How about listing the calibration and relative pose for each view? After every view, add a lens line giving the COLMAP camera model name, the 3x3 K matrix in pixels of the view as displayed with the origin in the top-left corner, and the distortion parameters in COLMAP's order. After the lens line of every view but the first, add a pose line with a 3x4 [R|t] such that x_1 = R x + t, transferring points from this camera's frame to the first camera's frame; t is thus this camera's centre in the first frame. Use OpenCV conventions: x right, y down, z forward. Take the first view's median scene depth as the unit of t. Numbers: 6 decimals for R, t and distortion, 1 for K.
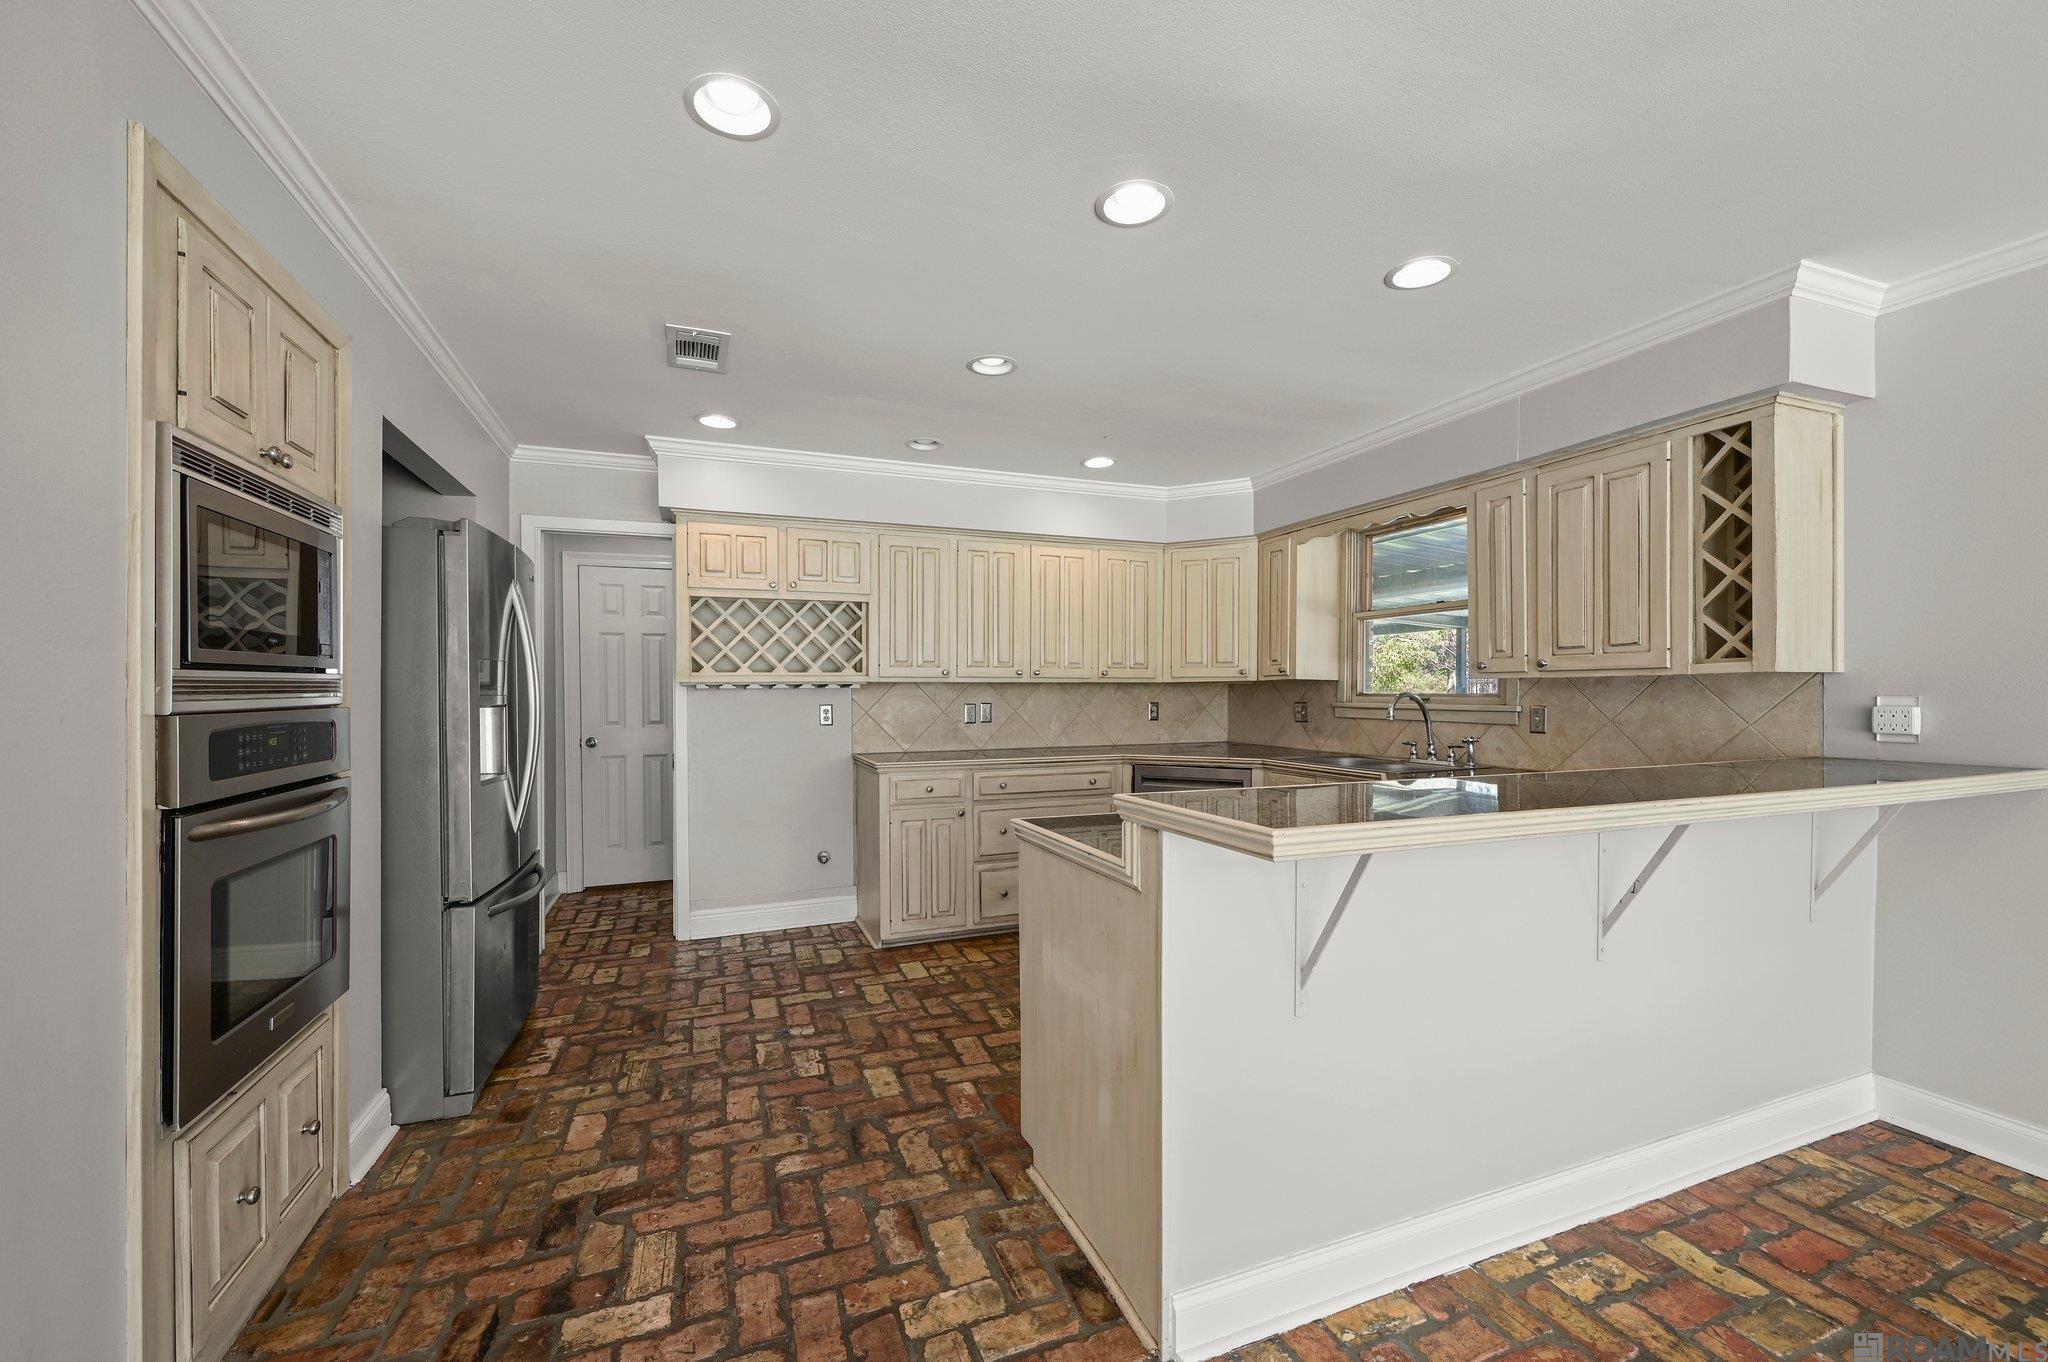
lens RADIAL K [[808.3, 0, 1015.4], [0, 808.3, 700.0], [0, 0, 1]] dist [0.002161, -0.001210]
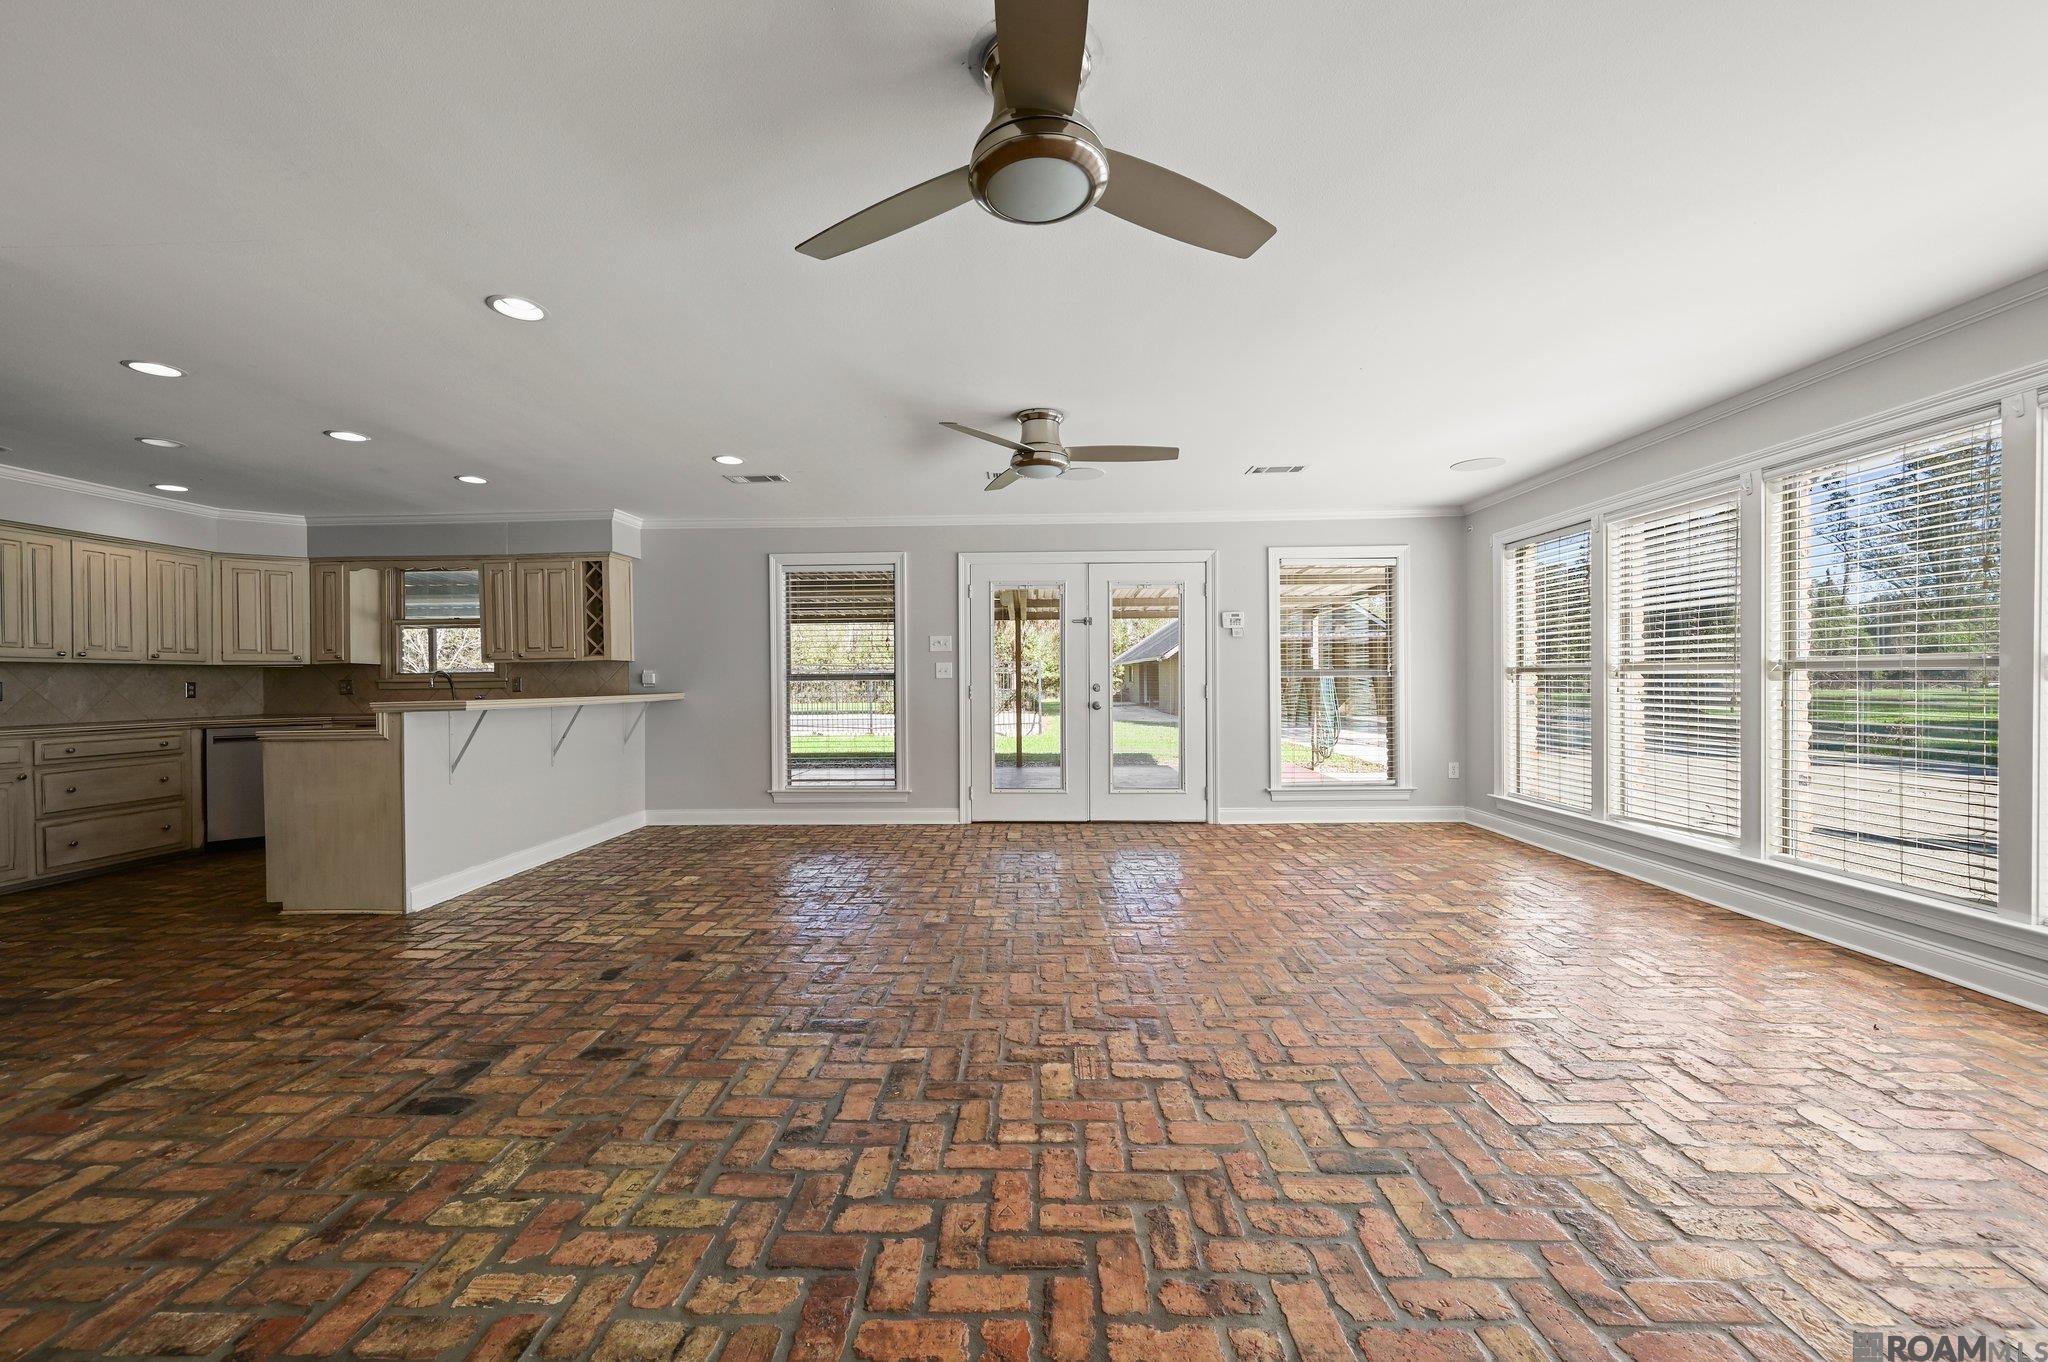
lens RADIAL K [[808.3, 0, 1006.3], [0, 808.3, 678.4], [0, 0, 1]] dist [0.002161, -0.001210]
pose [[0.399404, -0.002374, 0.916772, -0.771656], [0.024308, 0.999672, -0.008001, 0.062786], [-0.916453, 0.025481, 0.399331, -0.990508]]
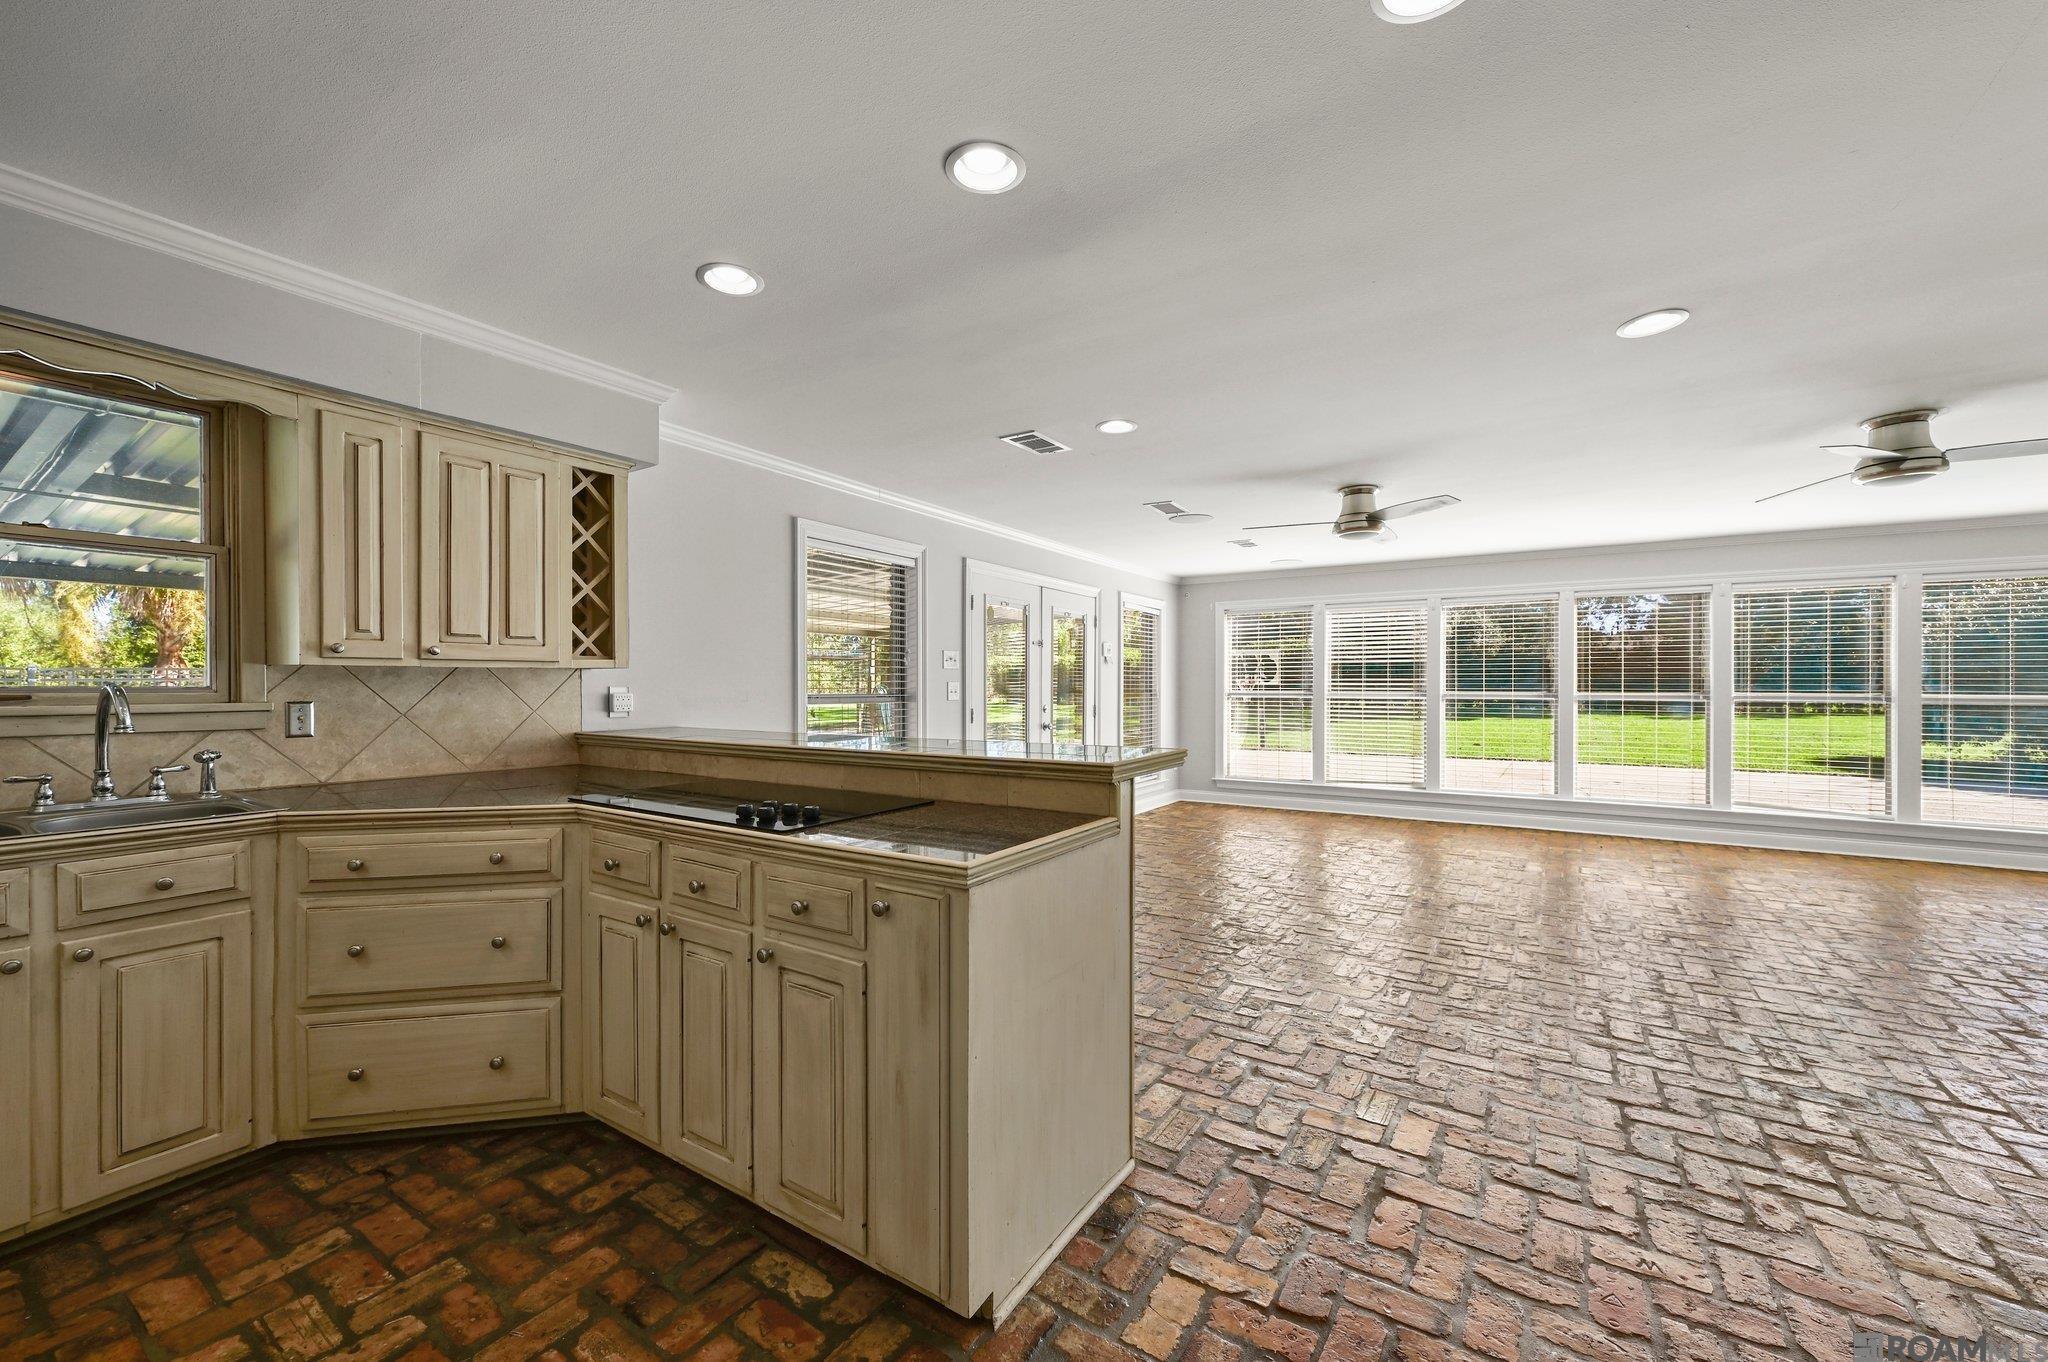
lens RADIAL K [[808.3, 0, 1004.0], [0, 808.3, 691.2], [0, 0, 1]] dist [0.002161, -0.001210]
pose [[-0.572229, -0.006854, 0.820065, -0.441054], [0.010433, 0.999823, 0.015636, -0.009539], [-0.820027, 0.017503, -0.572057, 1.047334]]
